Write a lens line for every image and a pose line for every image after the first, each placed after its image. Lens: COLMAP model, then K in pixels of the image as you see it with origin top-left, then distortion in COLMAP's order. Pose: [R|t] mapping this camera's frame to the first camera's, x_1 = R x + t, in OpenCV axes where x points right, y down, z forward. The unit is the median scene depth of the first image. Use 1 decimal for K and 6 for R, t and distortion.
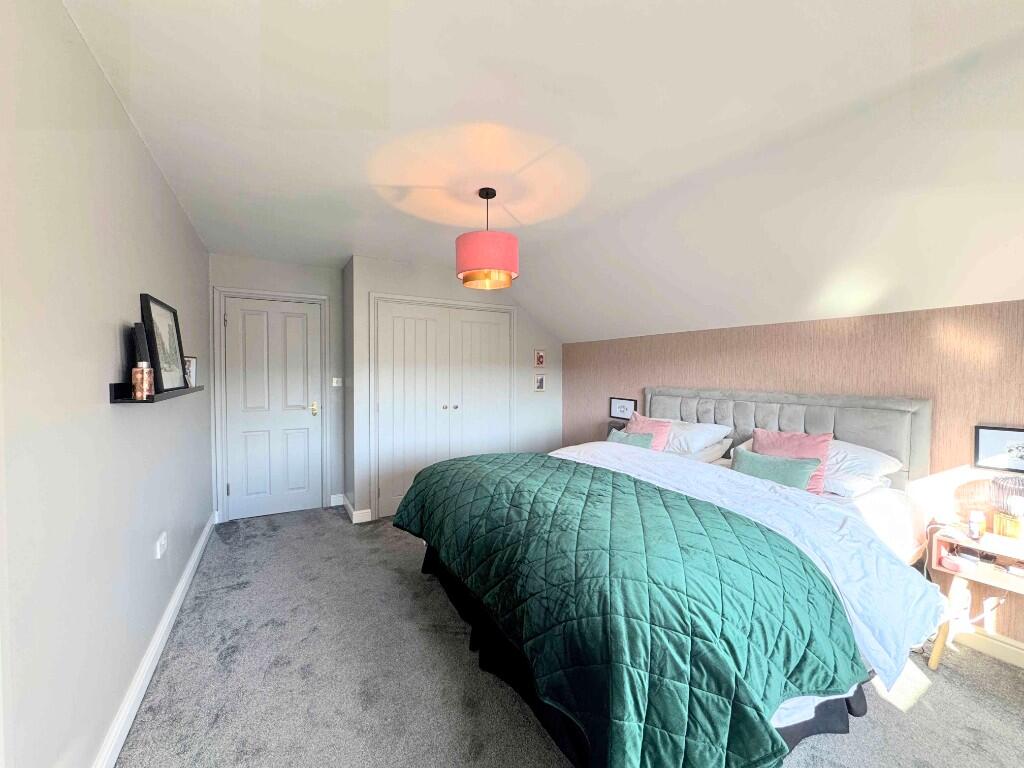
lens RADIAL K [[410.3, 0, 510.8], [0, 410.3, 383.4], [0, 0, 1]] dist [-0.002070, -0.000198]
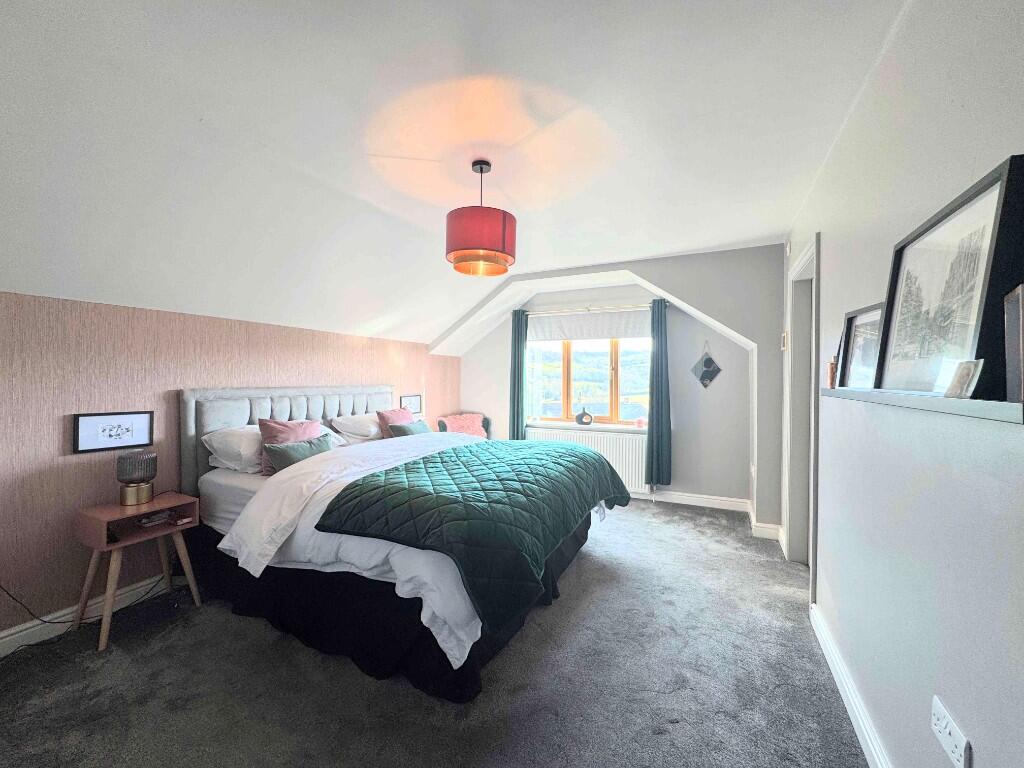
lens RADIAL K [[410.3, 0, 510.8], [0, 410.3, 383.4], [0, 0, 1]] dist [-0.002070, -0.000198]
pose [[-0.570607, -0.016474, 0.821058, -0.670315], [0.017426, 0.999331, 0.032162, -0.016711], [-0.821038, 0.032660, -0.569938, 1.166660]]
